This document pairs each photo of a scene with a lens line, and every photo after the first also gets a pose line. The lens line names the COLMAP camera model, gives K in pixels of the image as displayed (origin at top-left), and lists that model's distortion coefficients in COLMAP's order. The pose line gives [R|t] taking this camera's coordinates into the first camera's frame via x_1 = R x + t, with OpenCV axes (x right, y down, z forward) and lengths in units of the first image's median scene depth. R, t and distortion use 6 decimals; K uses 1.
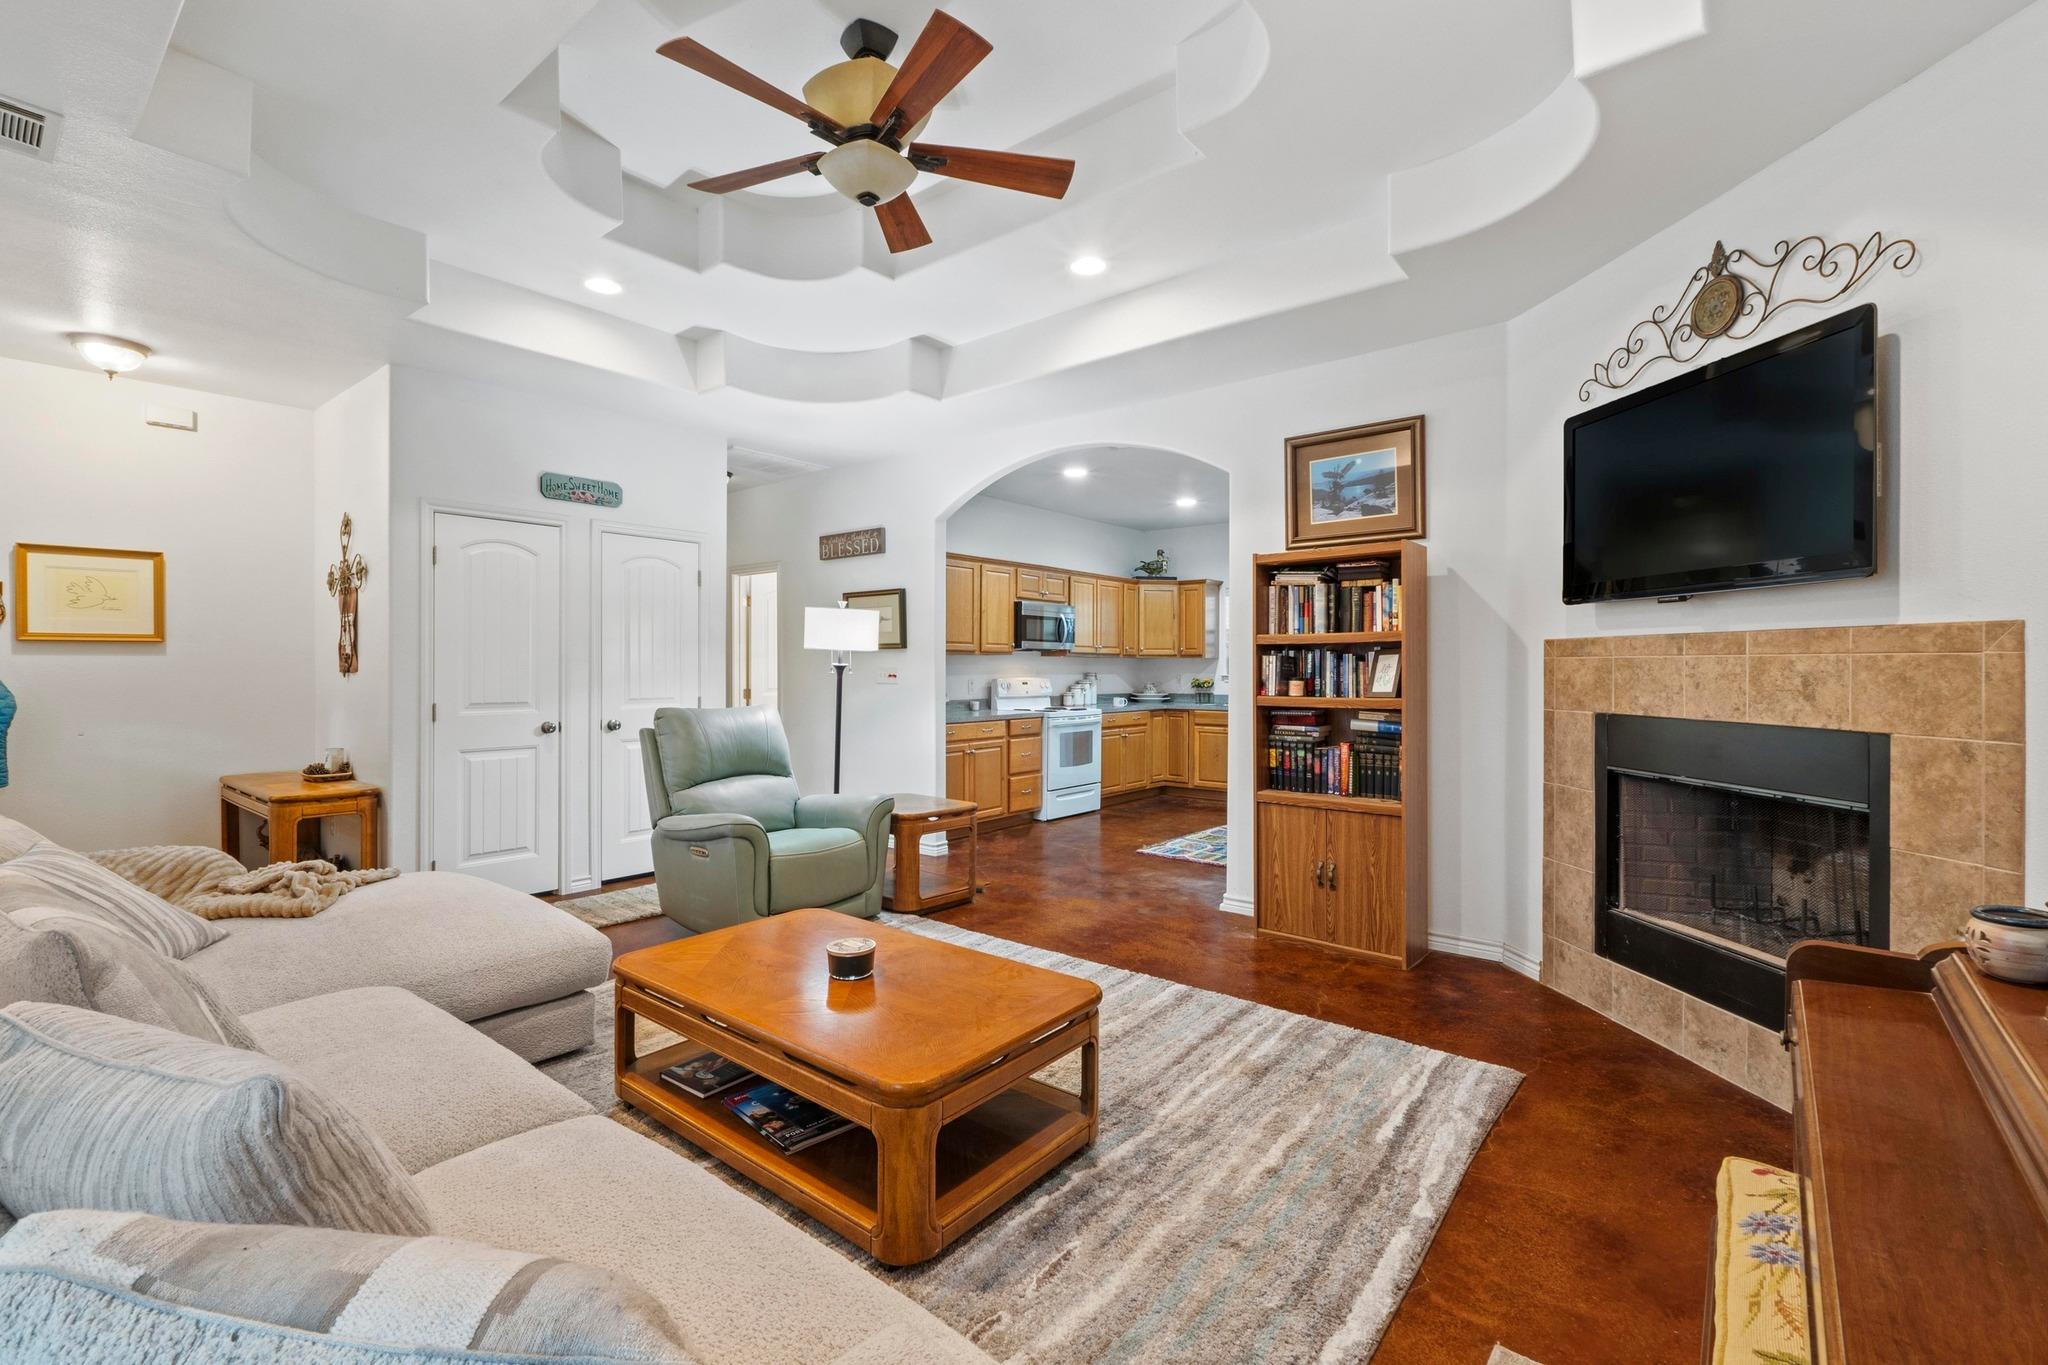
lens RADIAL K [[893.9, 0, 1022.8], [0, 893.9, 669.3], [0, 0, 1]] dist [-0.001161, -0.000003]
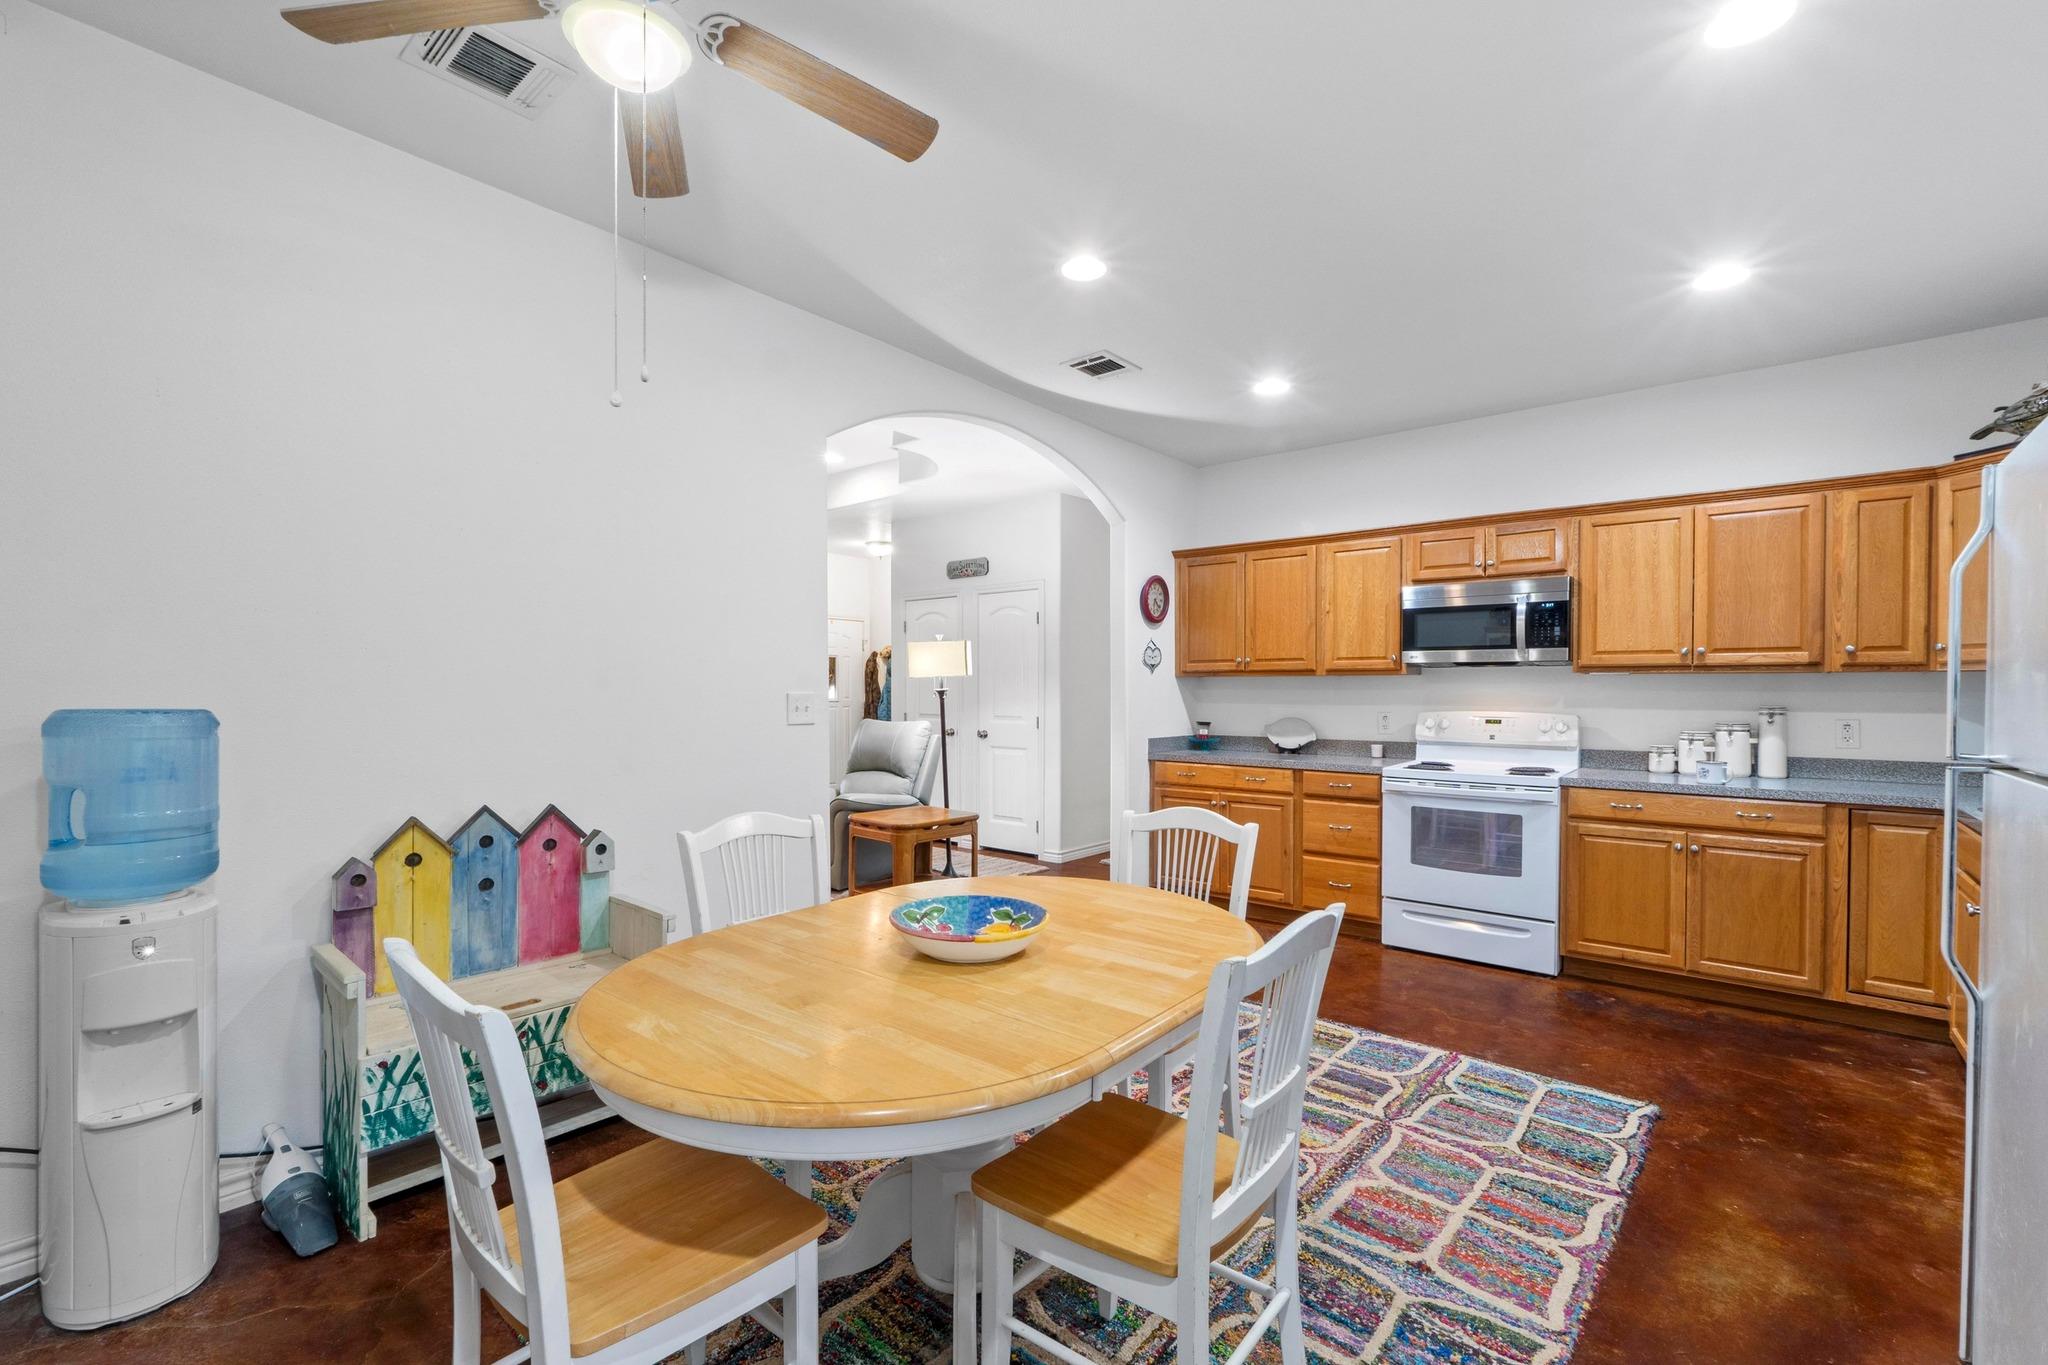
lens RADIAL K [[888.9, 0, 1013.0], [0, 888.9, 697.3], [0, 0, 1]] dist [-0.003383, -0.000532]
pose [[-0.019659, 0.005875, -0.999789, 1.172515], [-0.006364, 0.999962, 0.006002, -0.002985], [0.999786, 0.006480, -0.019621, 1.390948]]
